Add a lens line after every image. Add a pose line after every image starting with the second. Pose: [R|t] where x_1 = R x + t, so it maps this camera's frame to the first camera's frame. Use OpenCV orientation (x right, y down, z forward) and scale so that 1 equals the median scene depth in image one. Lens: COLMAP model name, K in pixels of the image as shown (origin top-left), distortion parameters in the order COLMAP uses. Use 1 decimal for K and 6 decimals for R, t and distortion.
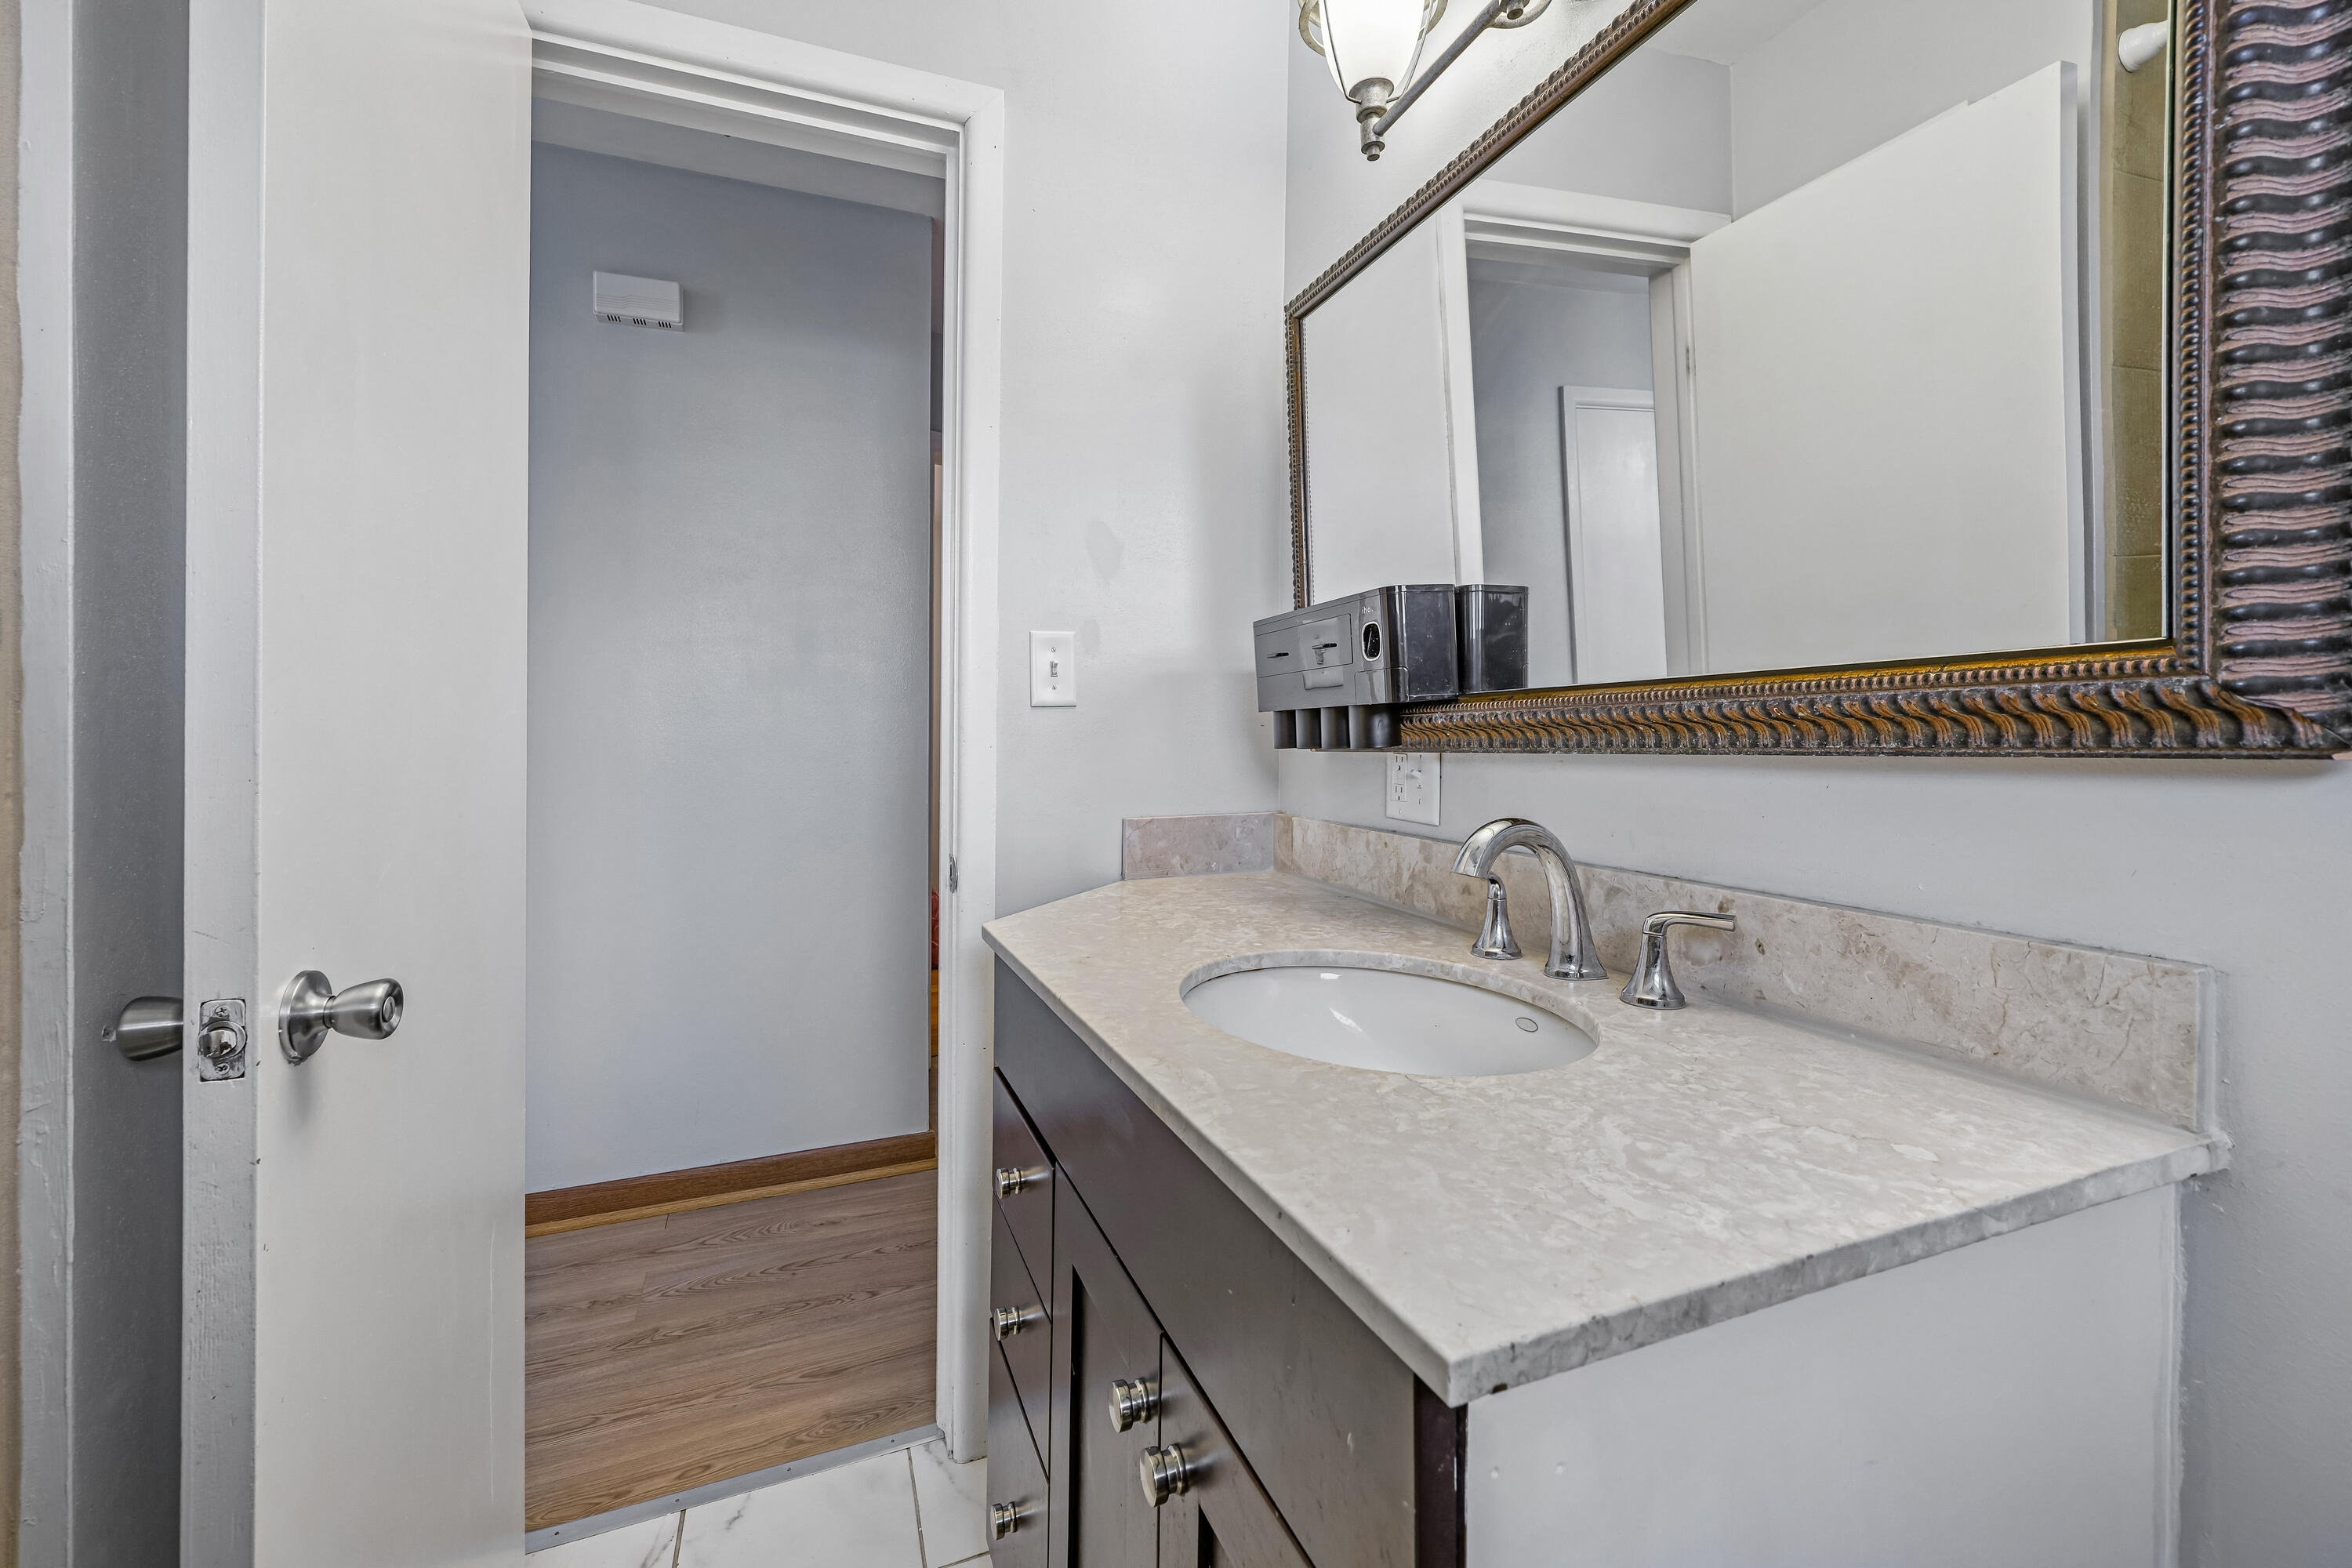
lens RADIAL K [[969.3, 0, 1177.3], [0, 969.3, 728.8], [0, 0, 1]] dist [-0.000644, -0.000091]
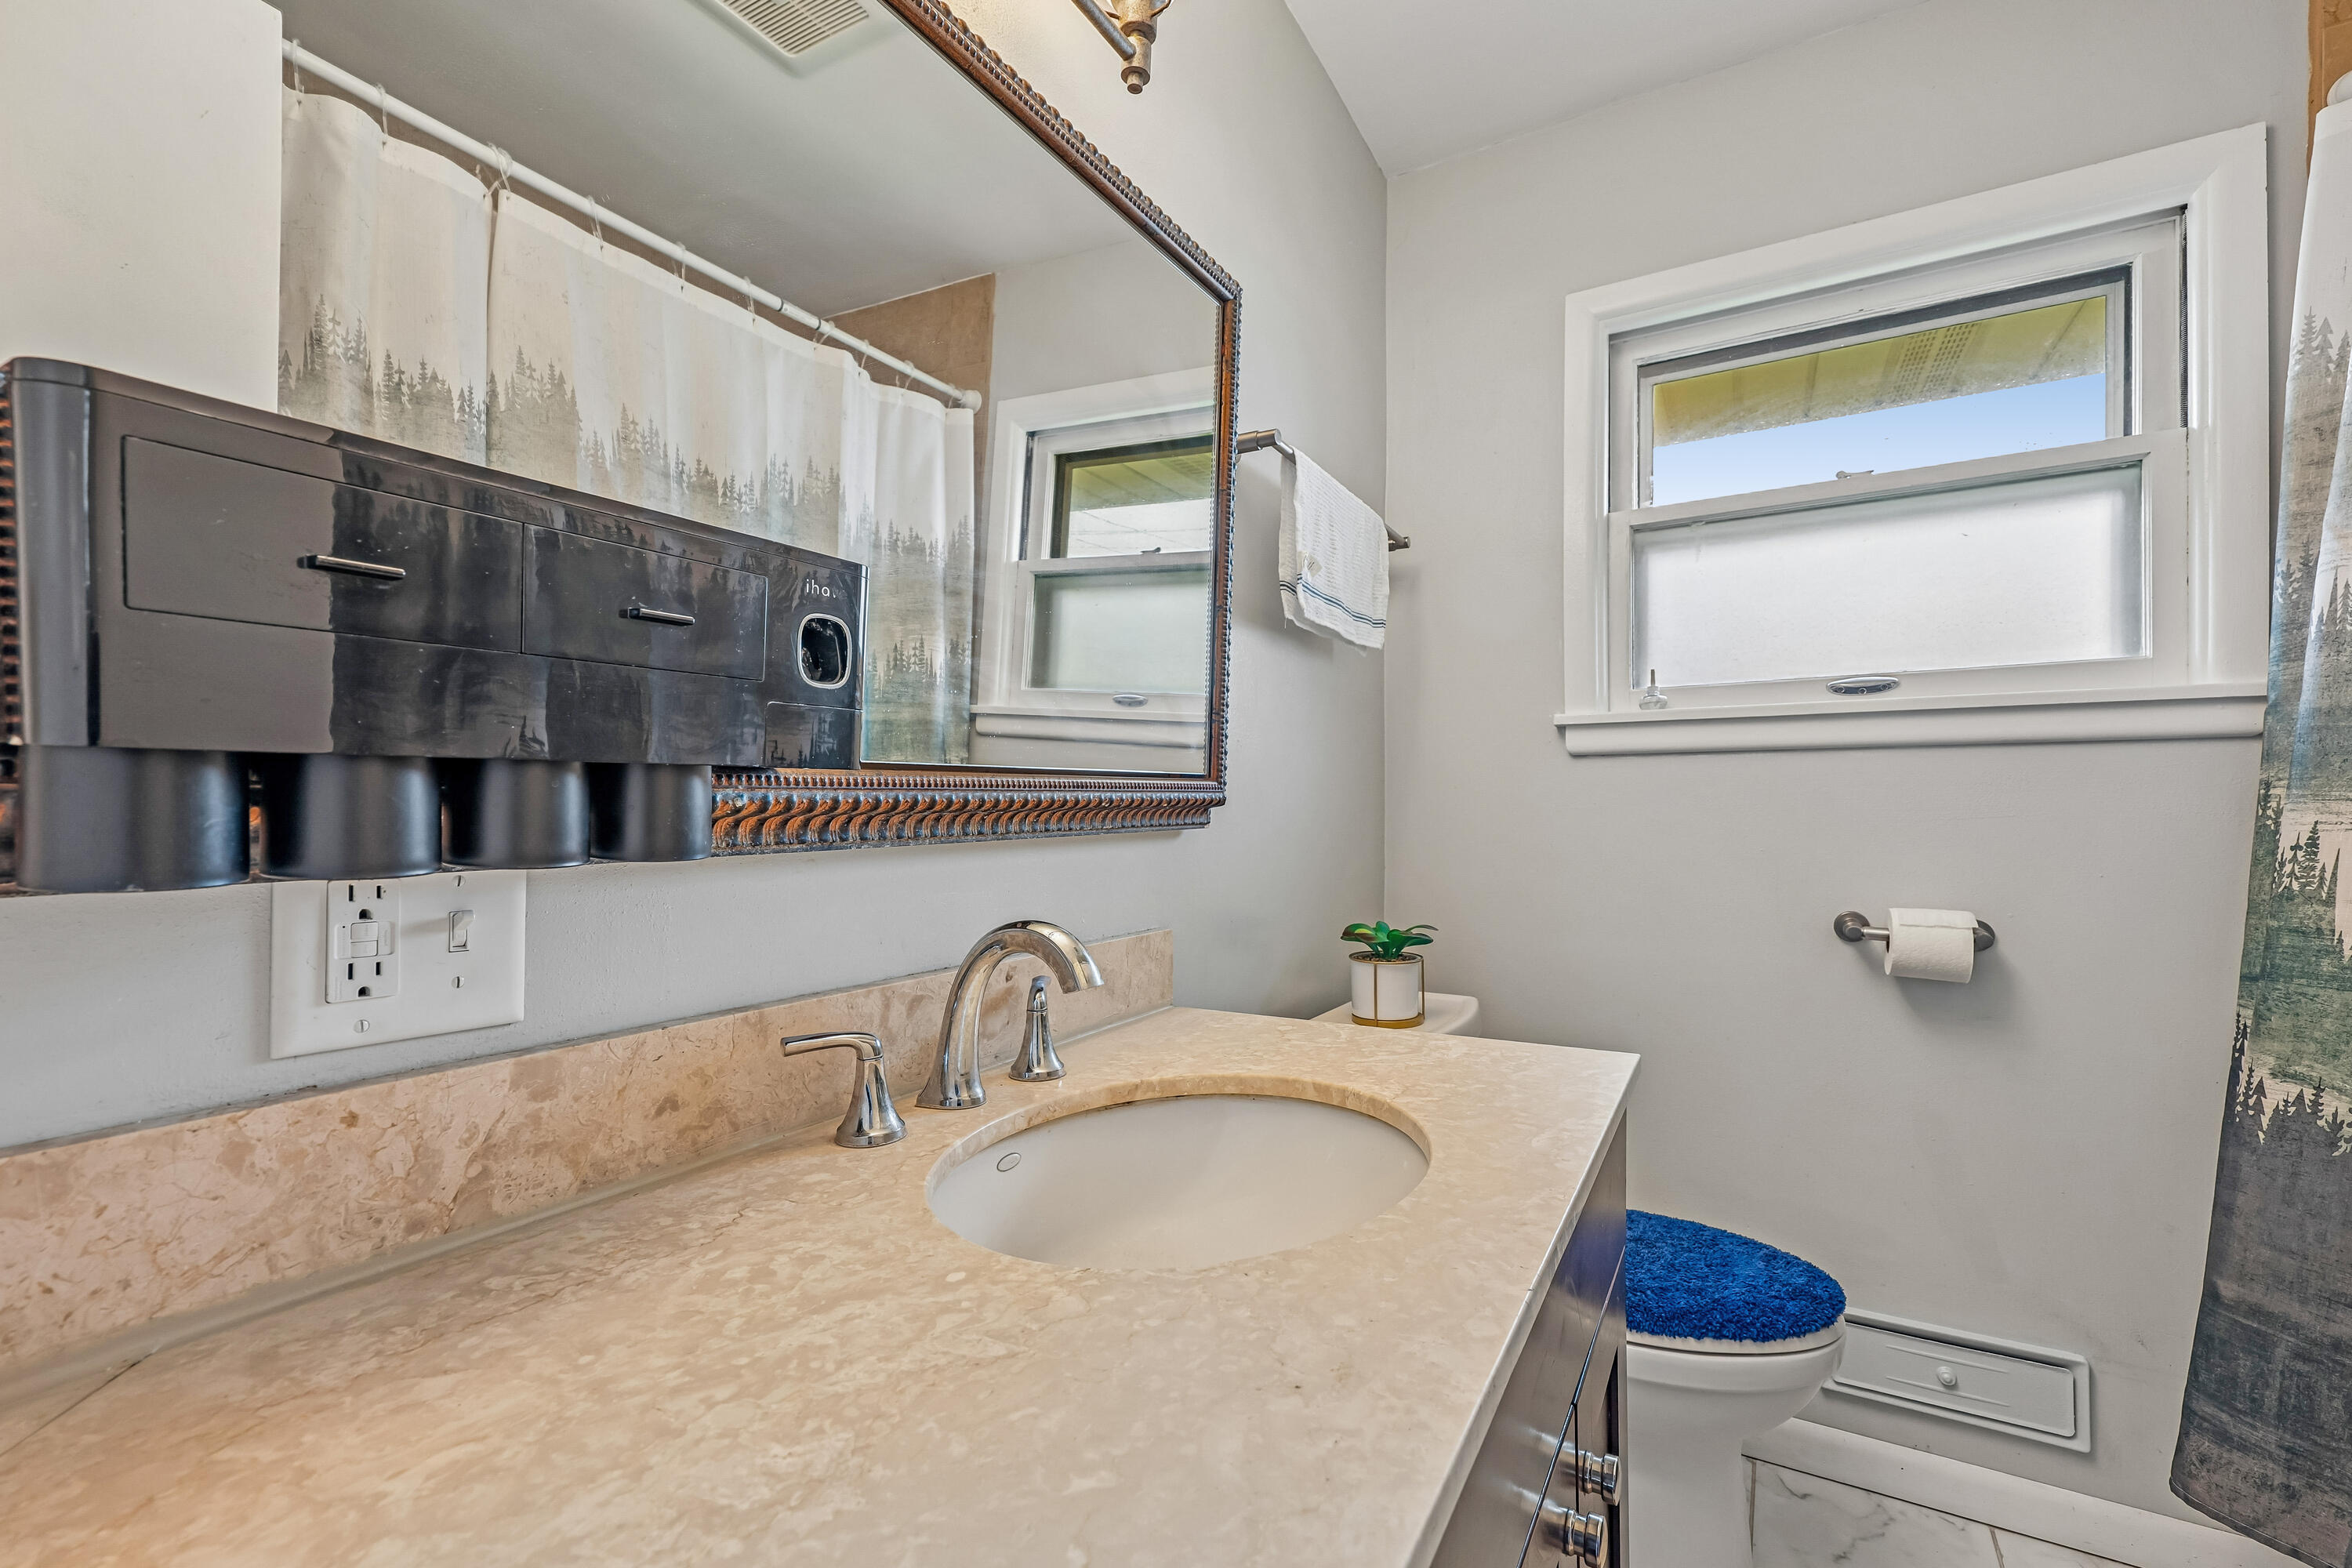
lens RADIAL K [[984.4, 0, 1173.8], [0, 984.4, 806.0], [0, 0, 1]] dist [-0.000235, -0.000068]
pose [[-0.606142, 0.005102, 0.795340, -0.603004], [-0.002461, 0.999963, -0.008291, -0.005967], [-0.795353, -0.006983, -0.606106, 2.003033]]
